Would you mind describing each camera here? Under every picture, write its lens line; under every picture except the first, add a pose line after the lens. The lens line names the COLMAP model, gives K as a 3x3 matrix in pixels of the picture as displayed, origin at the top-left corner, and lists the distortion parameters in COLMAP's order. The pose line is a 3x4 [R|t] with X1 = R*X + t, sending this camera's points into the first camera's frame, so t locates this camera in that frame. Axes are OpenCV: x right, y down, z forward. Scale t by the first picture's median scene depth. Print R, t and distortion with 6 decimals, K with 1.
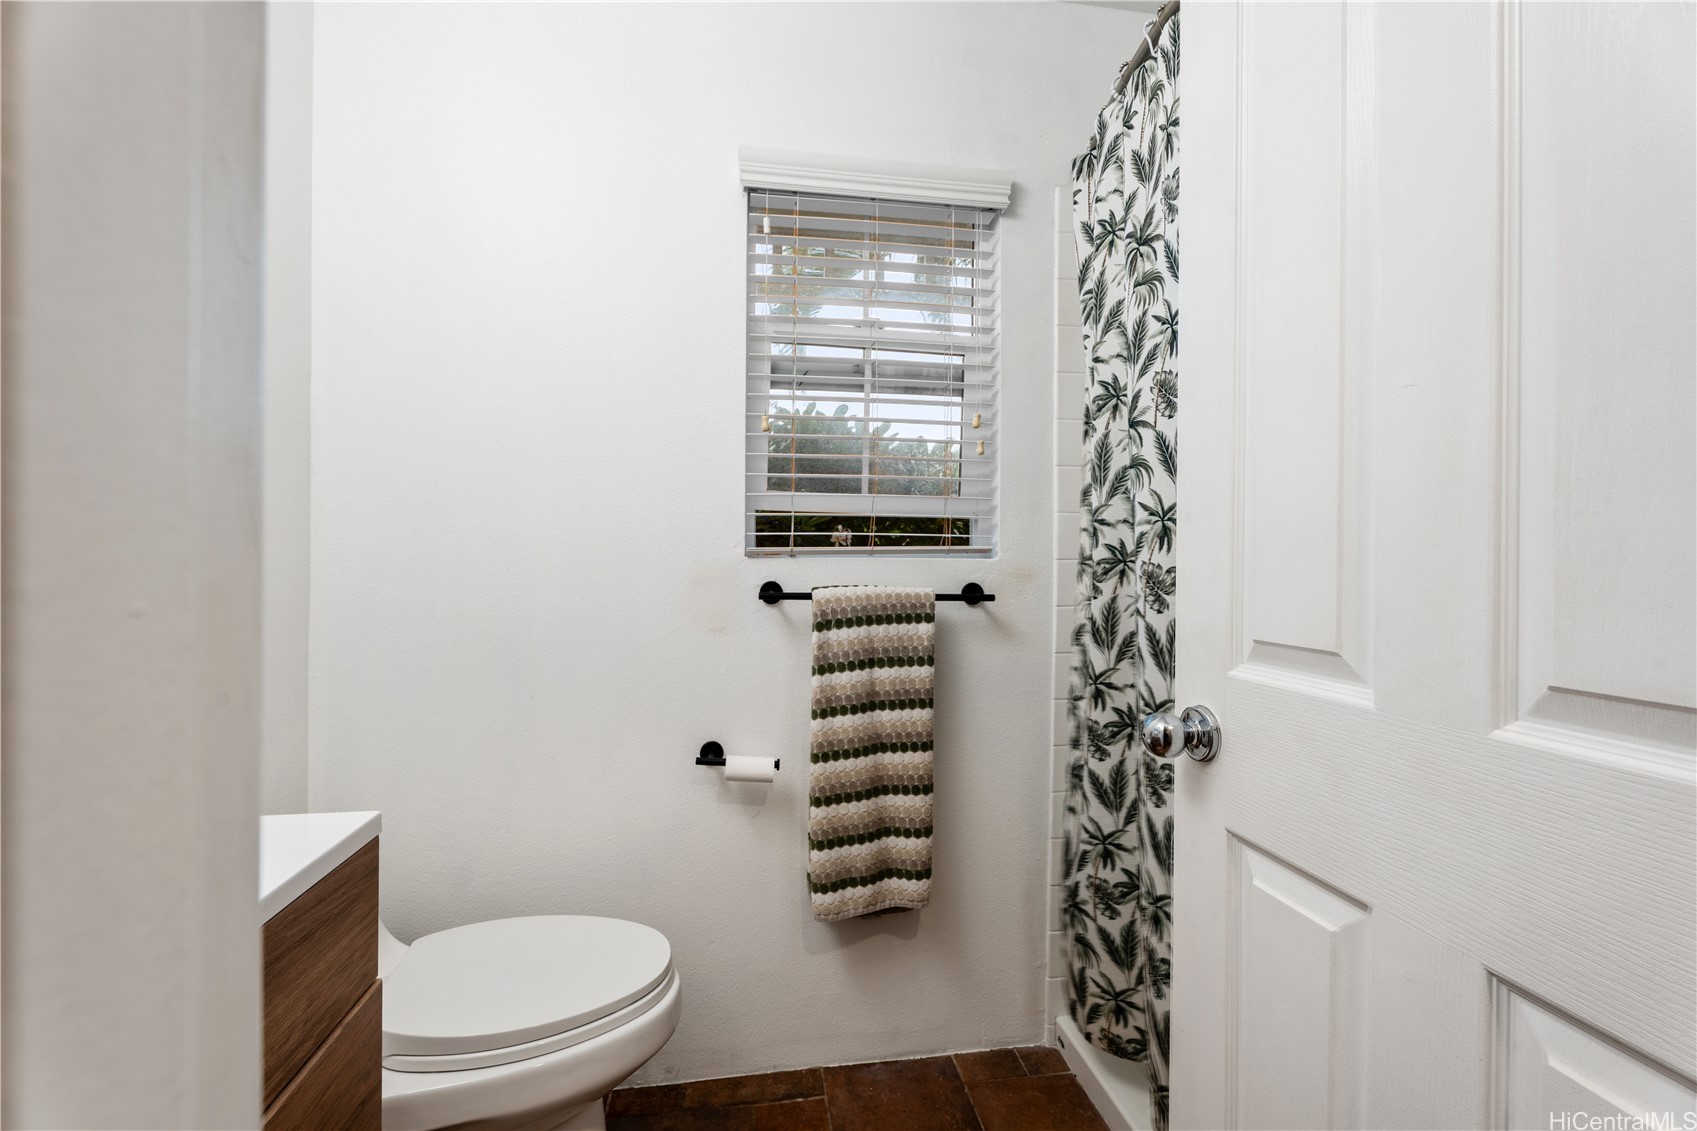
lens RADIAL K [[771.9, 0, 859.5], [0, 771.9, 561.6], [0, 0, 1]] dist [0.012897, -0.001040]
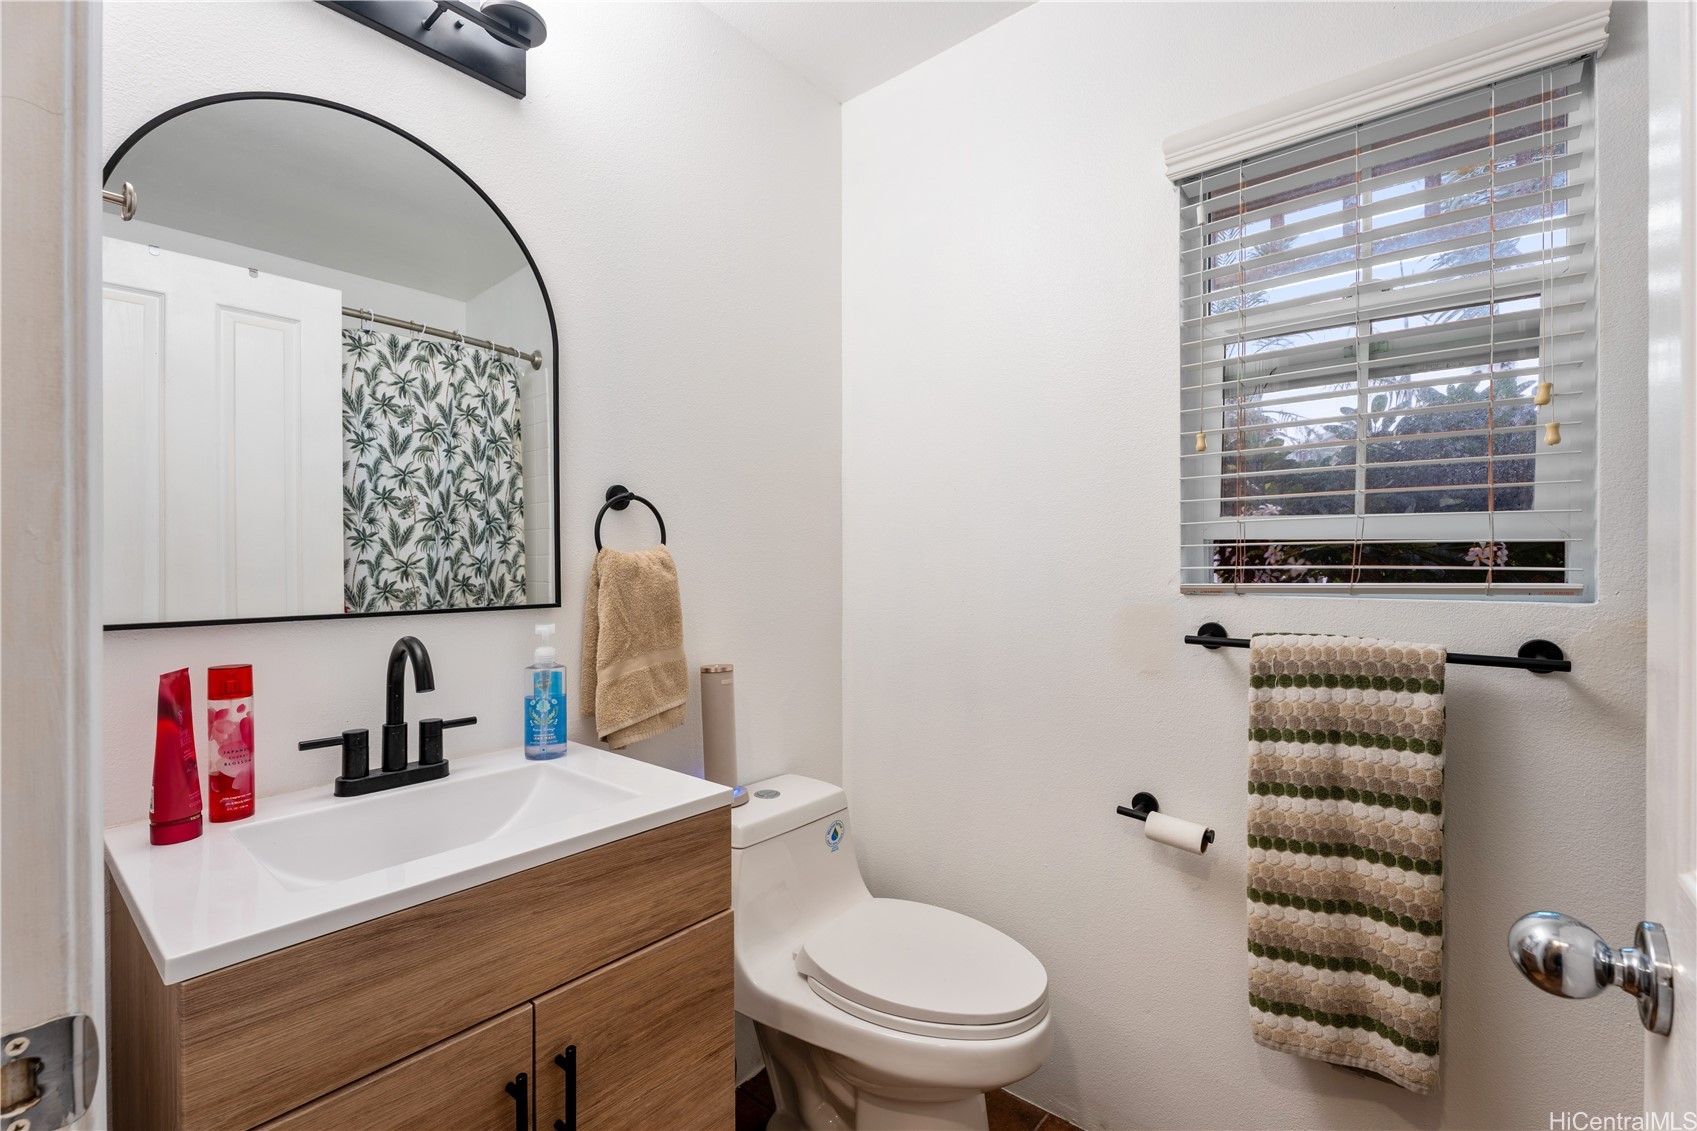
lens RADIAL K [[771.9, 0, 859.2], [0, 771.9, 568.1], [0, 0, 1]] dist [0.012897, -0.001040]
pose [[0.653797, 0.000183, -0.756670, 0.287936], [-0.002708, 0.999994, -0.002098, -0.033147], [0.756665, 0.003421, 0.653794, 0.137191]]
